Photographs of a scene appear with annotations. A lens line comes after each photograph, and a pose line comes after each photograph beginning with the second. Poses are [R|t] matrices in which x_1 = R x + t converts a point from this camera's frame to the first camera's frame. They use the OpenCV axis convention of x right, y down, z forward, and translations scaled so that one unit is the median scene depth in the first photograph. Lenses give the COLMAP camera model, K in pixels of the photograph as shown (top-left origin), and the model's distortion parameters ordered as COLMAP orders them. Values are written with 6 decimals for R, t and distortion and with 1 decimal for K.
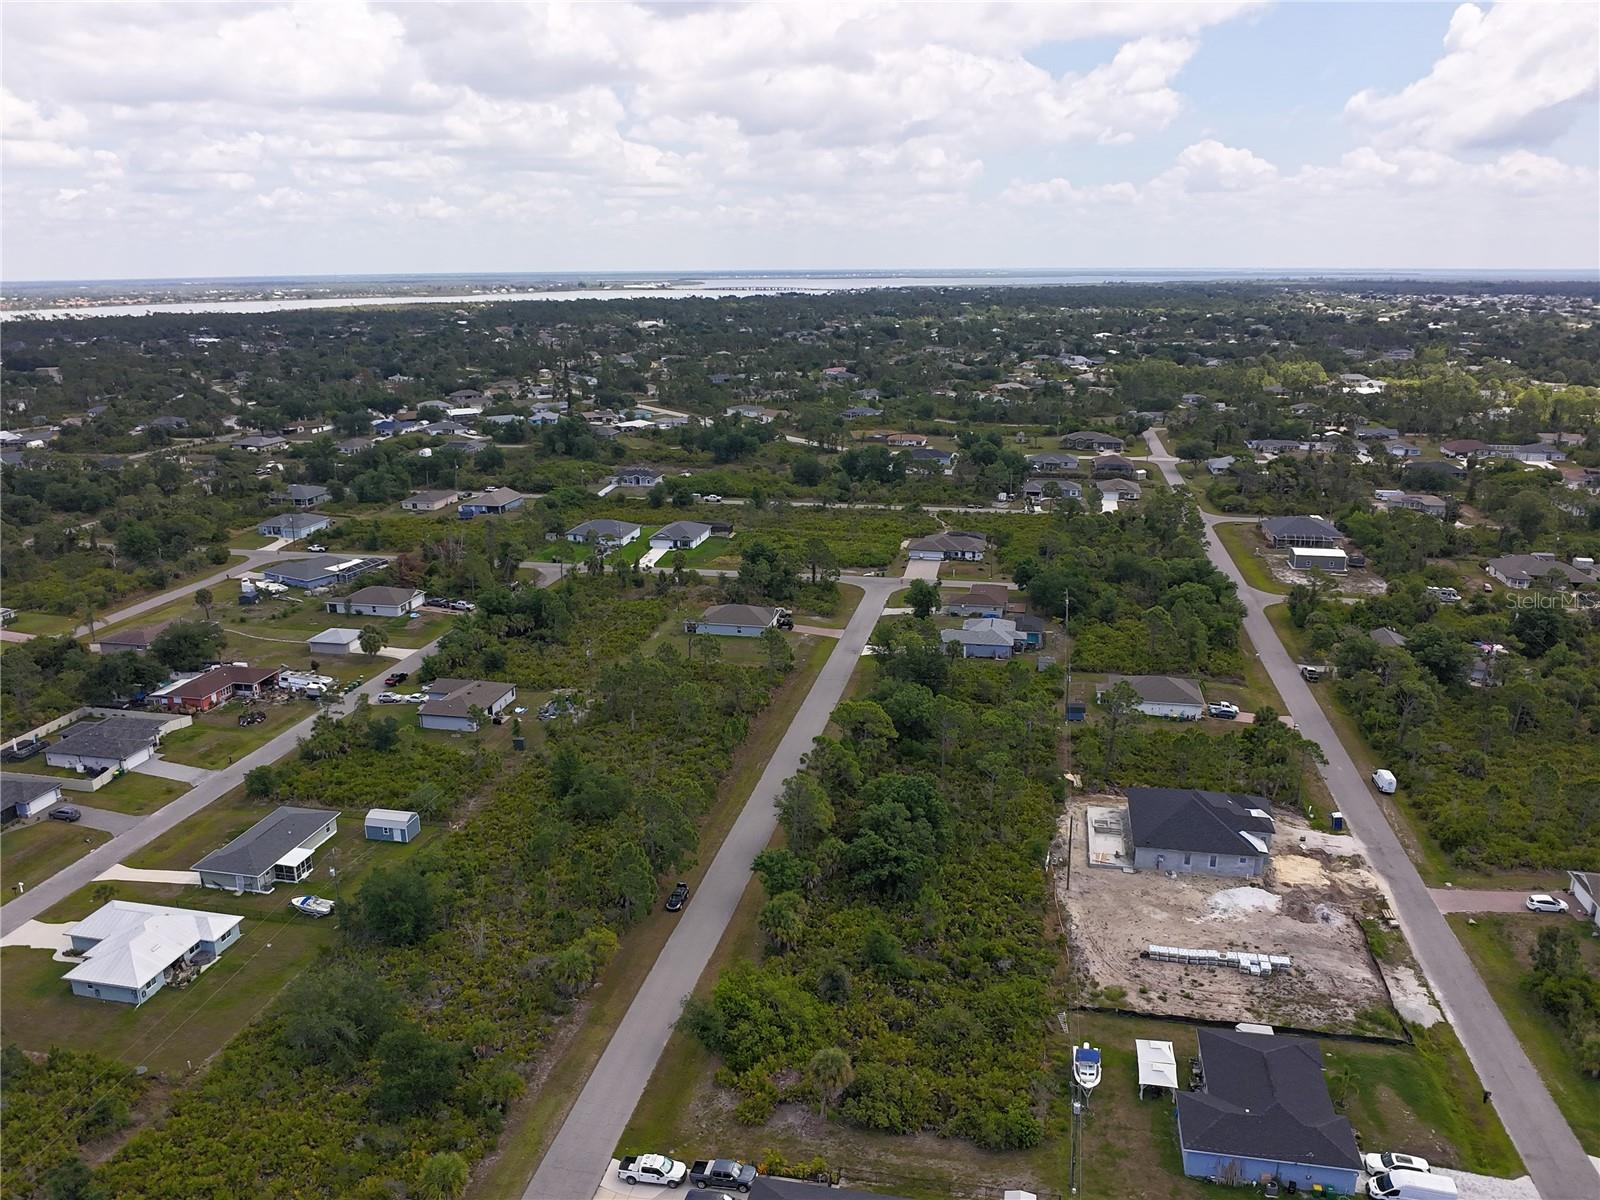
lens RADIAL K [[1190.3, 0, 802.6], [0, 1190.3, 589.7], [0, 0, 1]] dist [-0.024231, -0.019791]
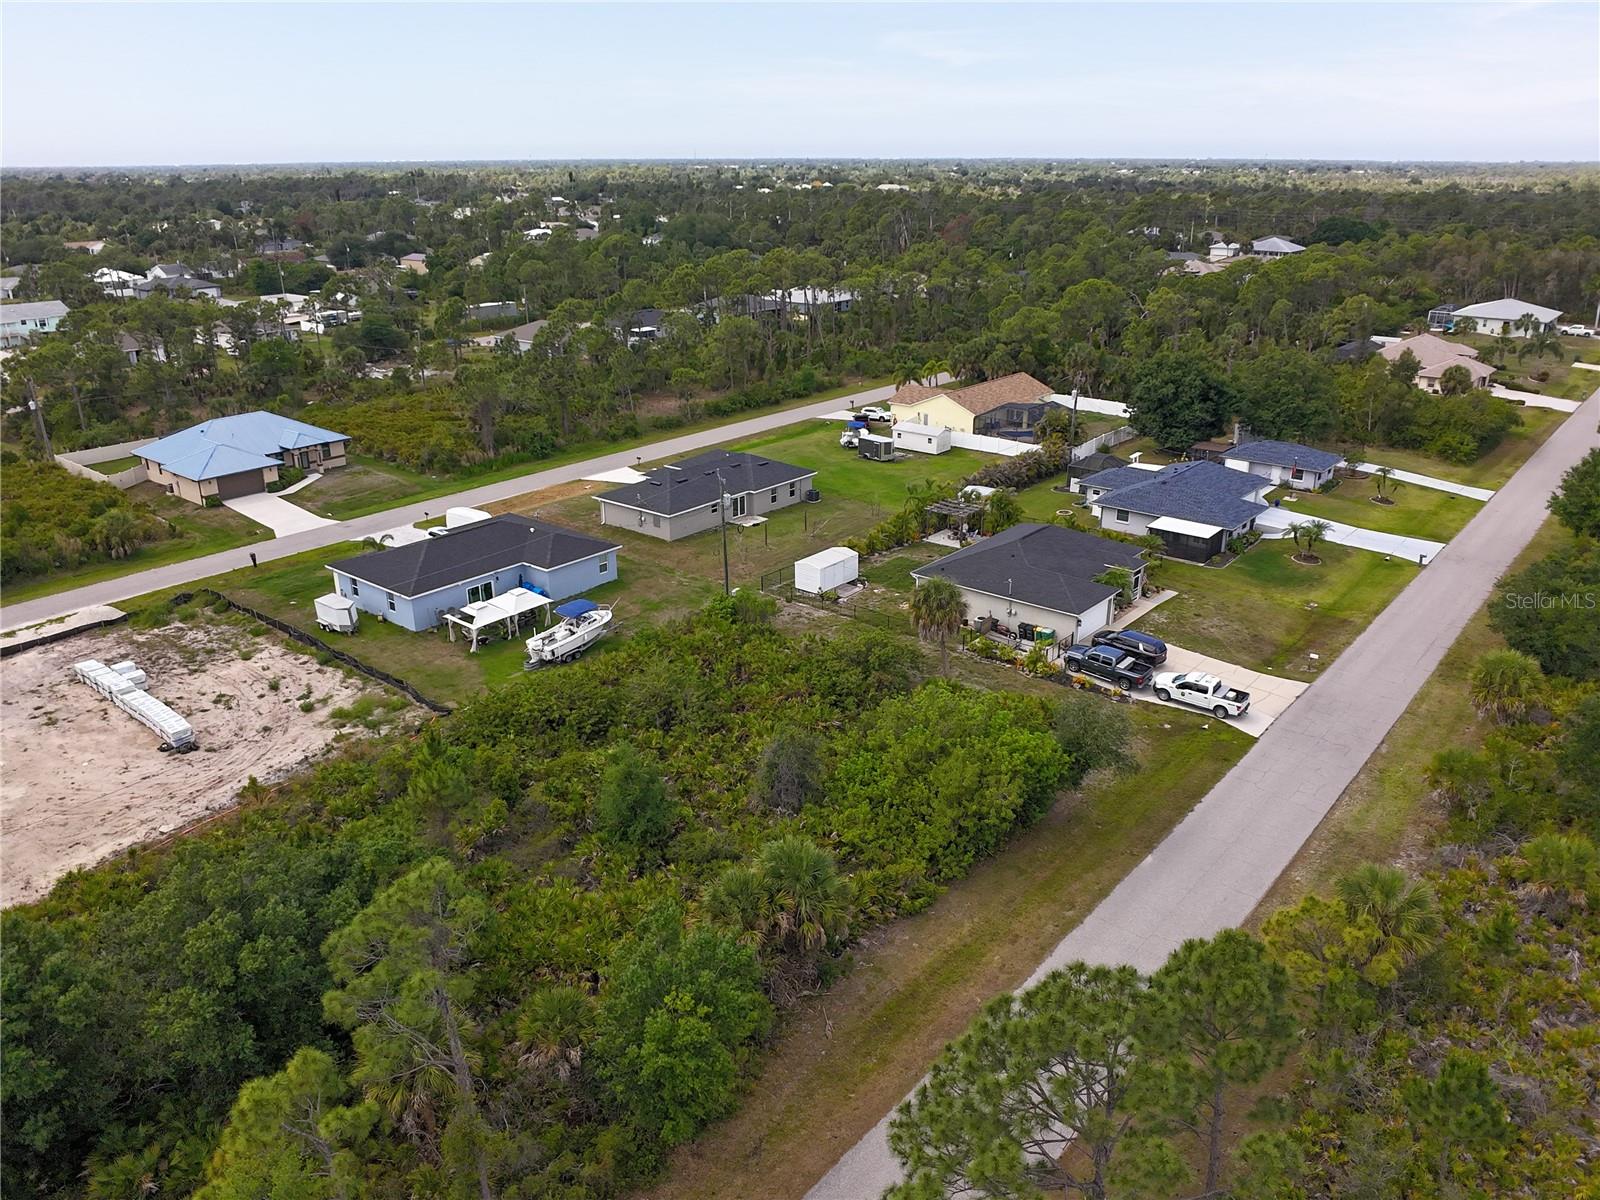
lens RADIAL K [[1190.3, 0, 802.6], [0, 1190.3, 589.7], [0, 0, 1]] dist [-0.024231, -0.019791]
pose [[-0.883834, -0.151764, 0.442498, -0.151932], [0.133781, 0.824408, 0.549958, 0.001453], [-0.448263, 0.545269, -0.708337, 1.081517]]
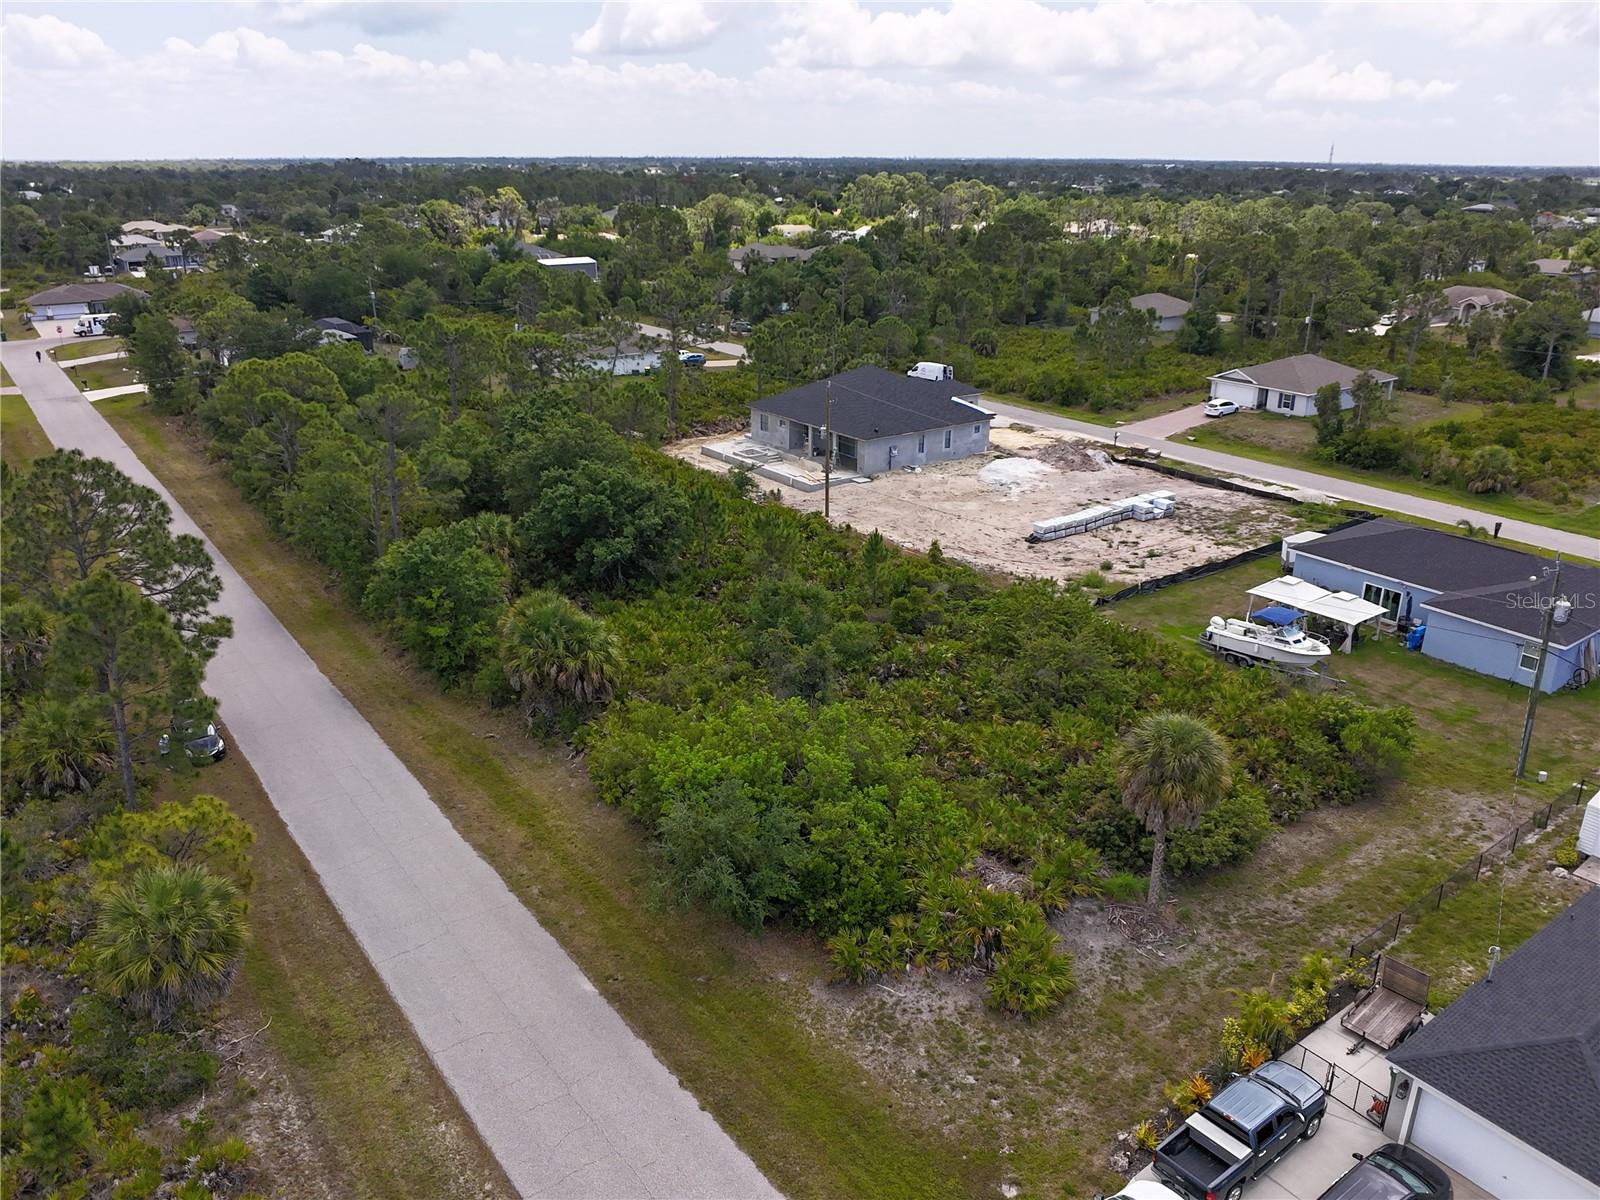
lens RADIAL K [[1190.3, 0, 802.6], [0, 1190.3, 589.7], [0, 0, 1]] dist [-0.024231, -0.019791]
pose [[0.666154, -0.247717, 0.703474, -0.227429], [0.189111, 0.968506, 0.161965, 0.185012], [-0.721440, 0.025142, 0.692020, 0.576996]]
